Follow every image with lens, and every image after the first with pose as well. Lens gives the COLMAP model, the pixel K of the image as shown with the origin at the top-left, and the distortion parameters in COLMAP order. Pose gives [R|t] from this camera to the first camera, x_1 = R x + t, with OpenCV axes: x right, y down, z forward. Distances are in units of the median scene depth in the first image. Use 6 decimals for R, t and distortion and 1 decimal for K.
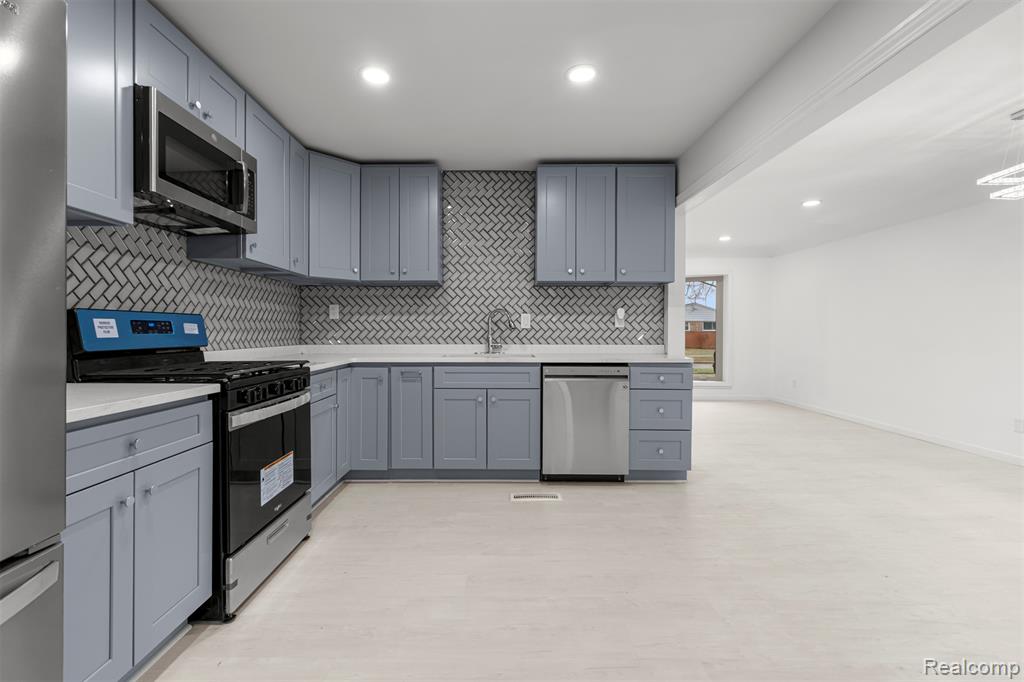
lens RADIAL K [[467.8, 0, 494.8], [0, 467.8, 336.2], [0, 0, 1]] dist [0.000329, -0.000307]
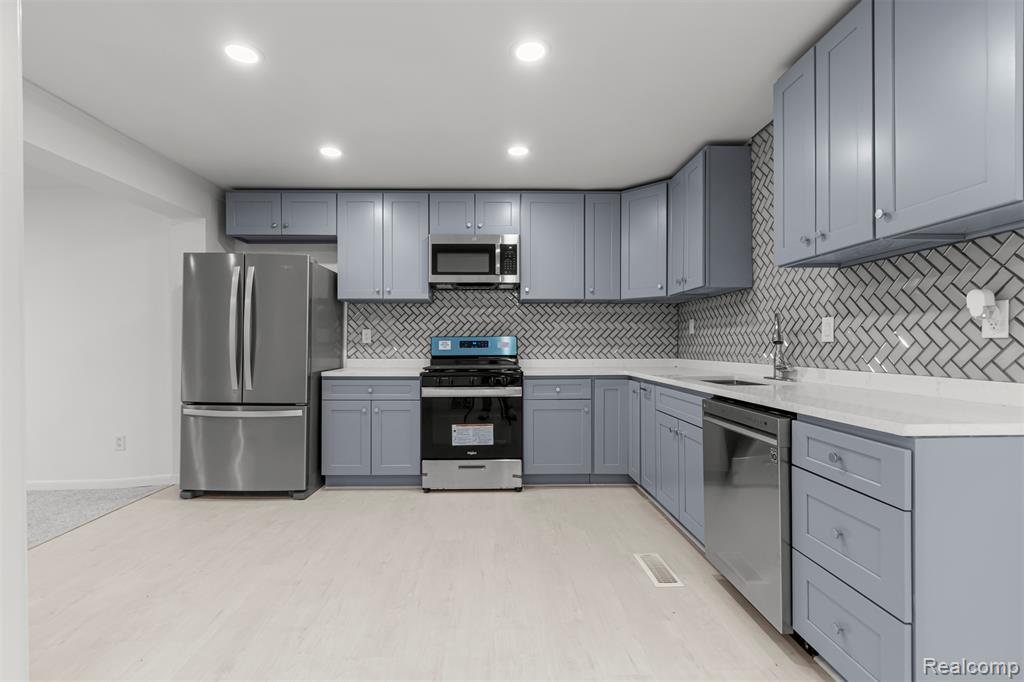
lens RADIAL K [[467.8, 0, 506.2], [0, 467.8, 345.0], [0, 0, 1]] dist [0.000329, -0.000307]
pose [[0.039605, -0.000502, -0.999215, 1.043798], [-0.008678, 0.999962, -0.000846, -0.013863], [0.999178, 0.008705, 0.039599, 0.919122]]
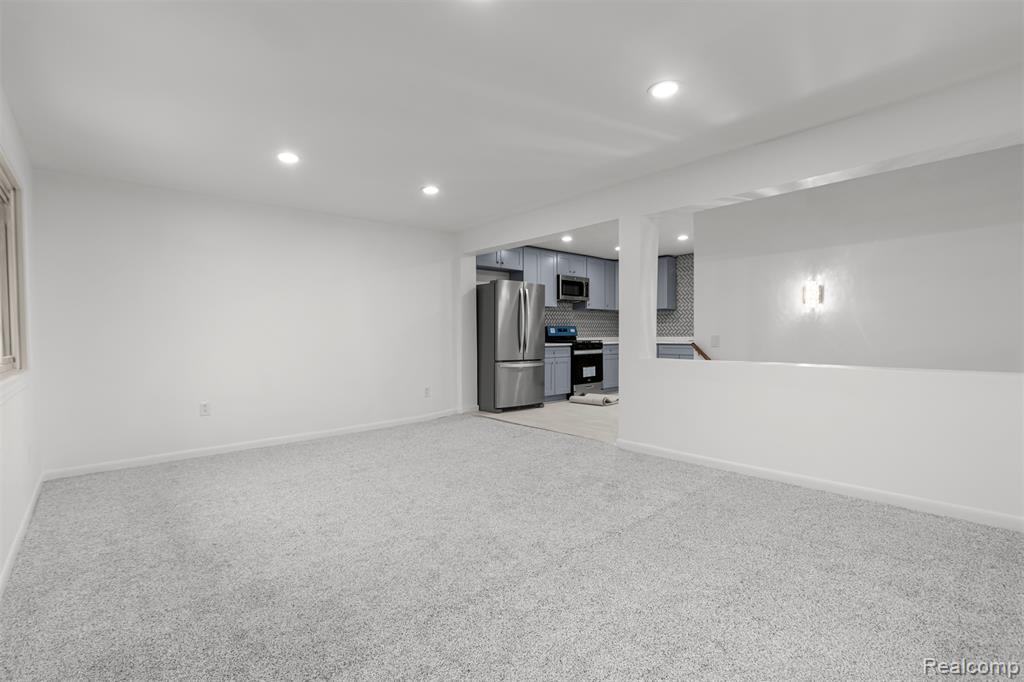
lens RADIAL K [[467.8, 0, 508.6], [0, 467.8, 343.0], [0, 0, 1]] dist [0.000329, -0.000307]
pose [[0.677511, 0.007506, -0.735475, 1.528031], [-0.001274, 0.999958, 0.009031, 0.043545], [0.735512, -0.005182, 0.677492, -1.638860]]
